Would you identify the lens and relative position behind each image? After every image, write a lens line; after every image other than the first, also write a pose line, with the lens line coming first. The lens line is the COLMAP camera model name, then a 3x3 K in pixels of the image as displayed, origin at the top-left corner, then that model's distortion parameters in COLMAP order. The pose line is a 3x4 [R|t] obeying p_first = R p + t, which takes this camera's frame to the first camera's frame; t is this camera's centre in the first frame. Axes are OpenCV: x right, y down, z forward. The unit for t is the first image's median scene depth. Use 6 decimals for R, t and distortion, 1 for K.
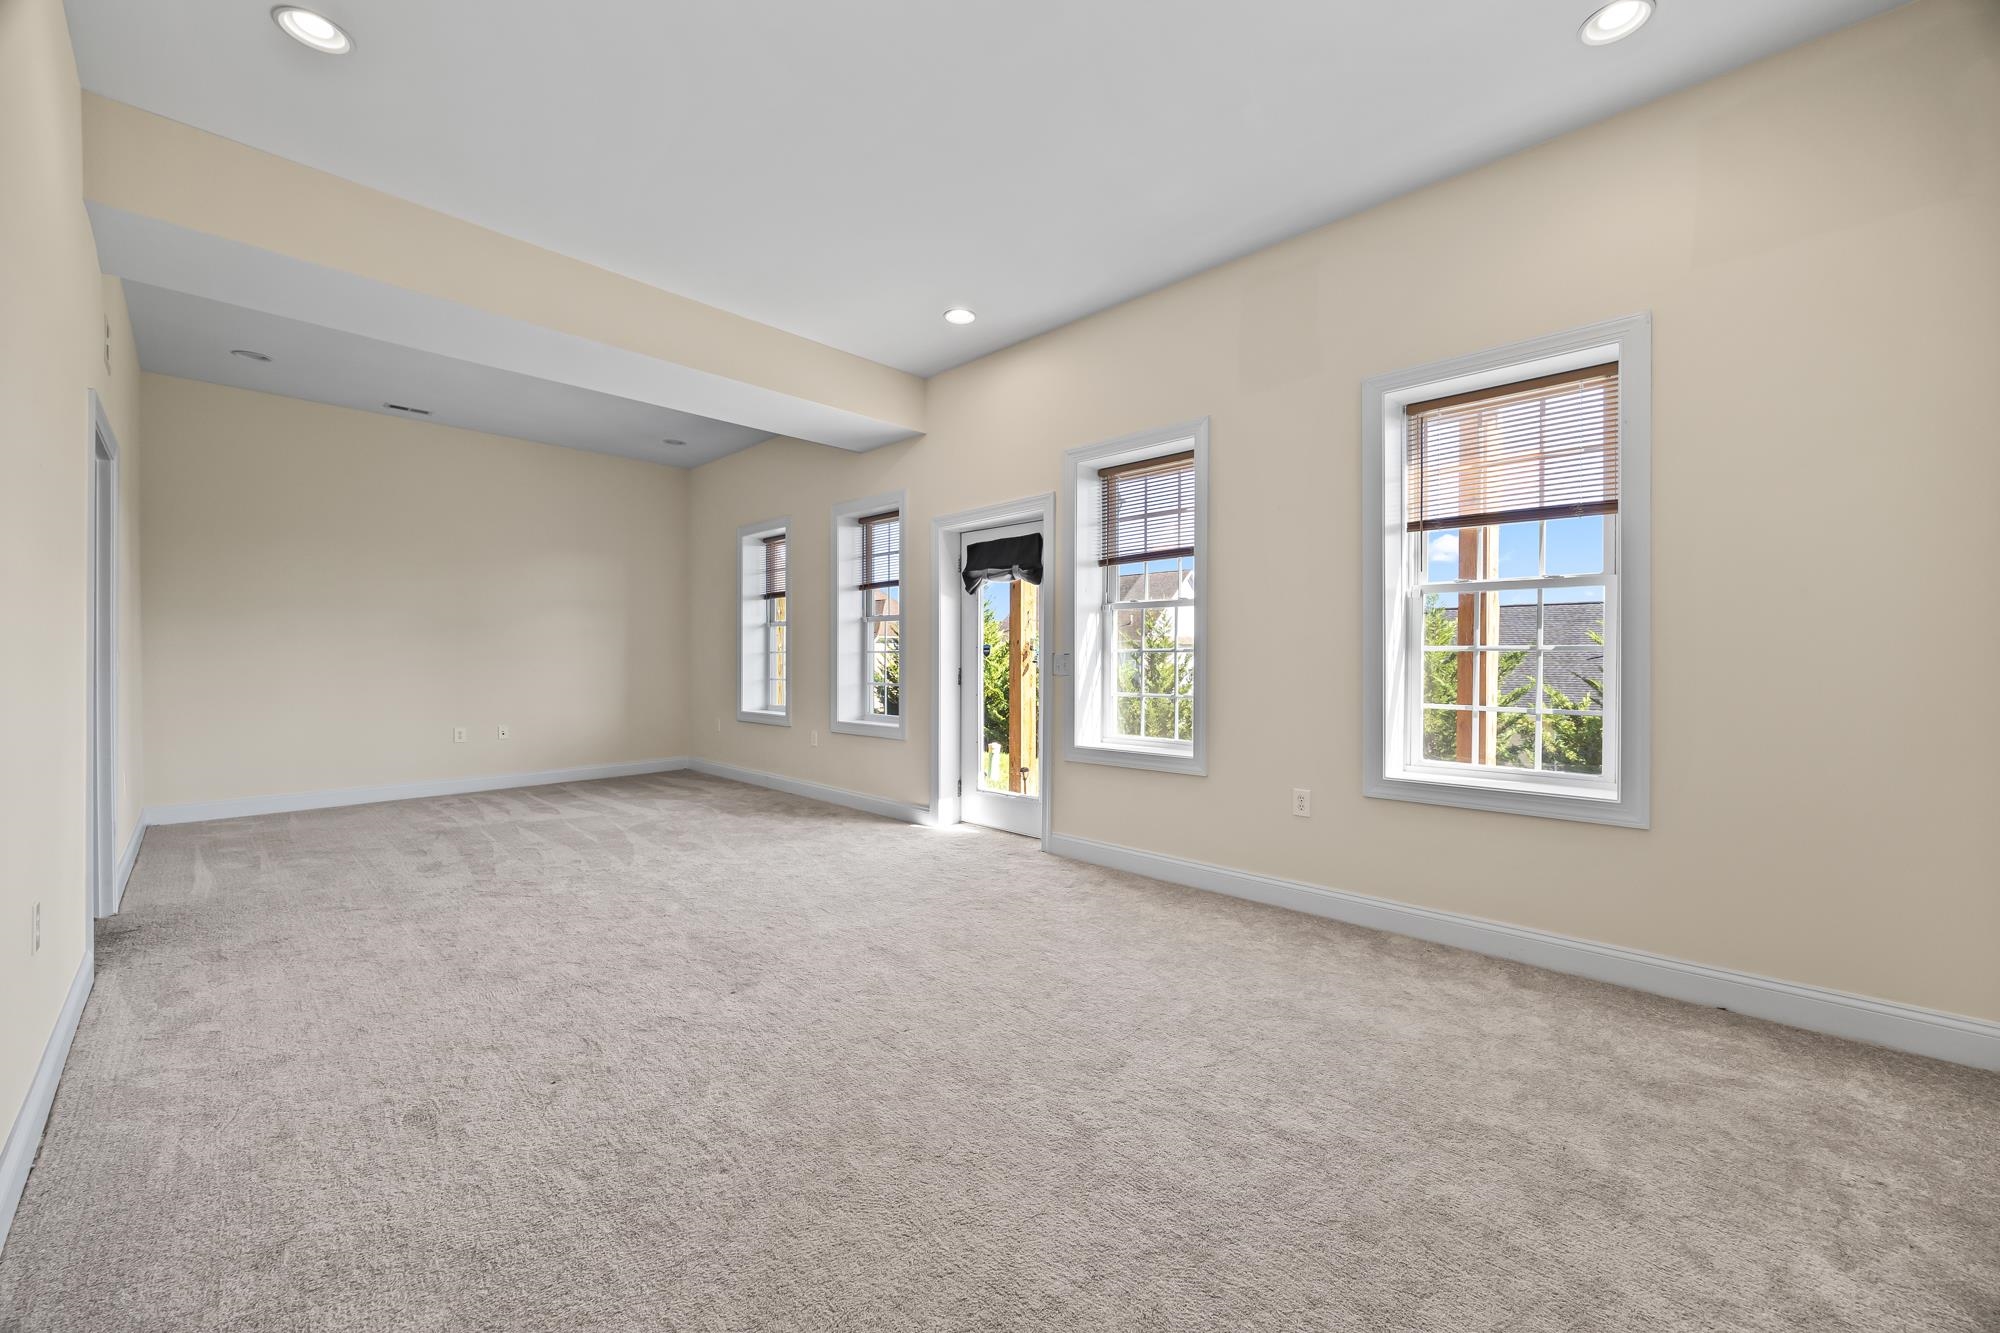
lens RADIAL K [[771.2, 0, 1010.6], [0, 771.2, 667.0], [0, 0, 1]] dist [-0.002934, 0.000453]
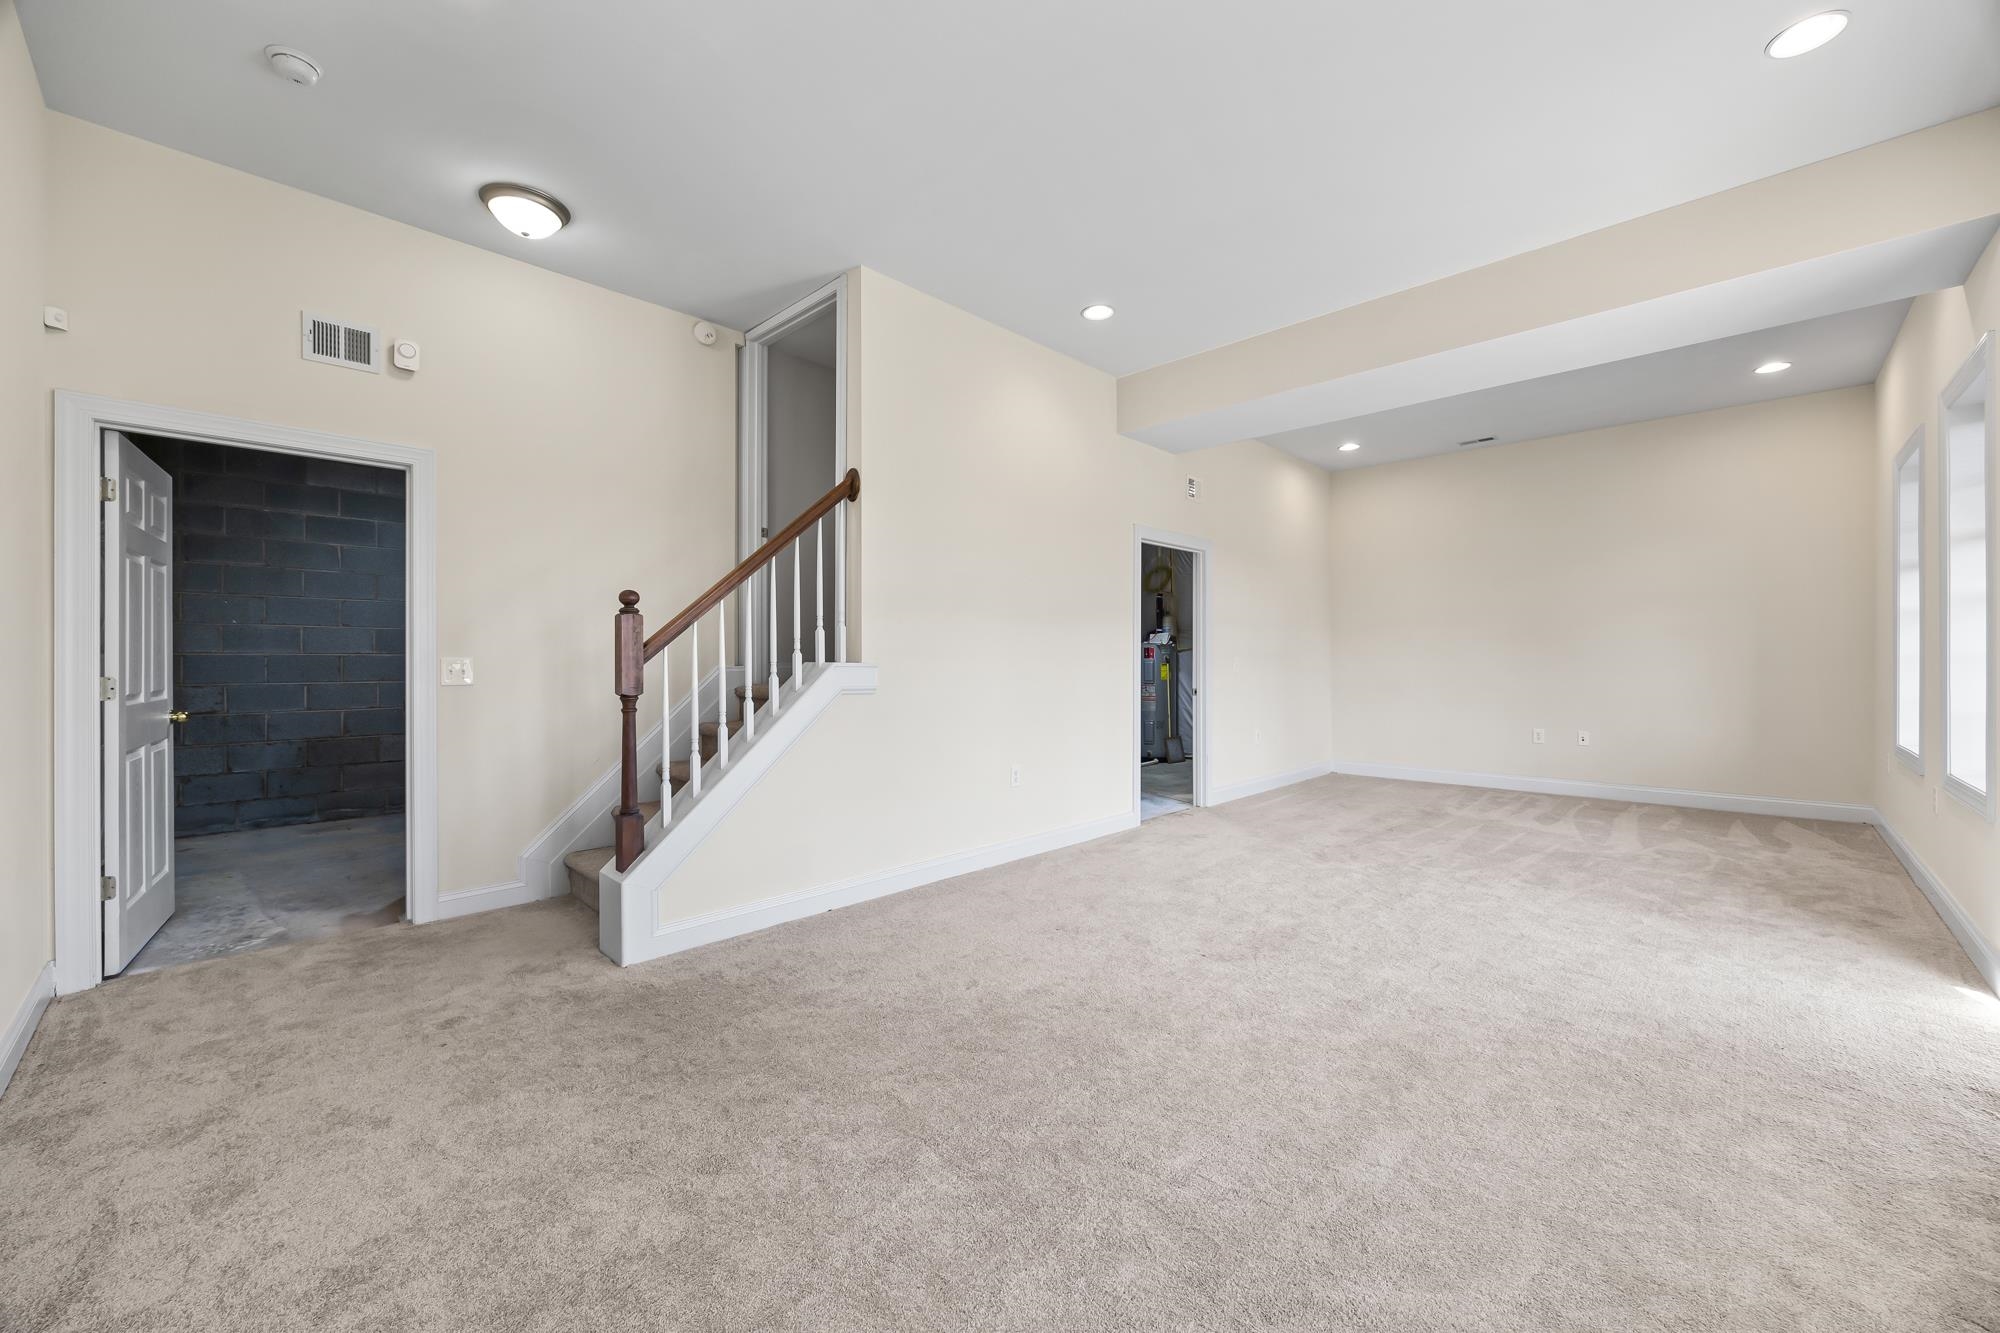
lens RADIAL K [[771.2, 0, 1011.0], [0, 771.2, 661.4], [0, 0, 1]] dist [-0.002934, 0.000453]
pose [[-0.015114, 0.000186, -0.999886, 0.573836], [-0.010289, 0.999947, 0.000342, -0.008772], [0.999833, 0.010293, -0.015111, 0.529971]]
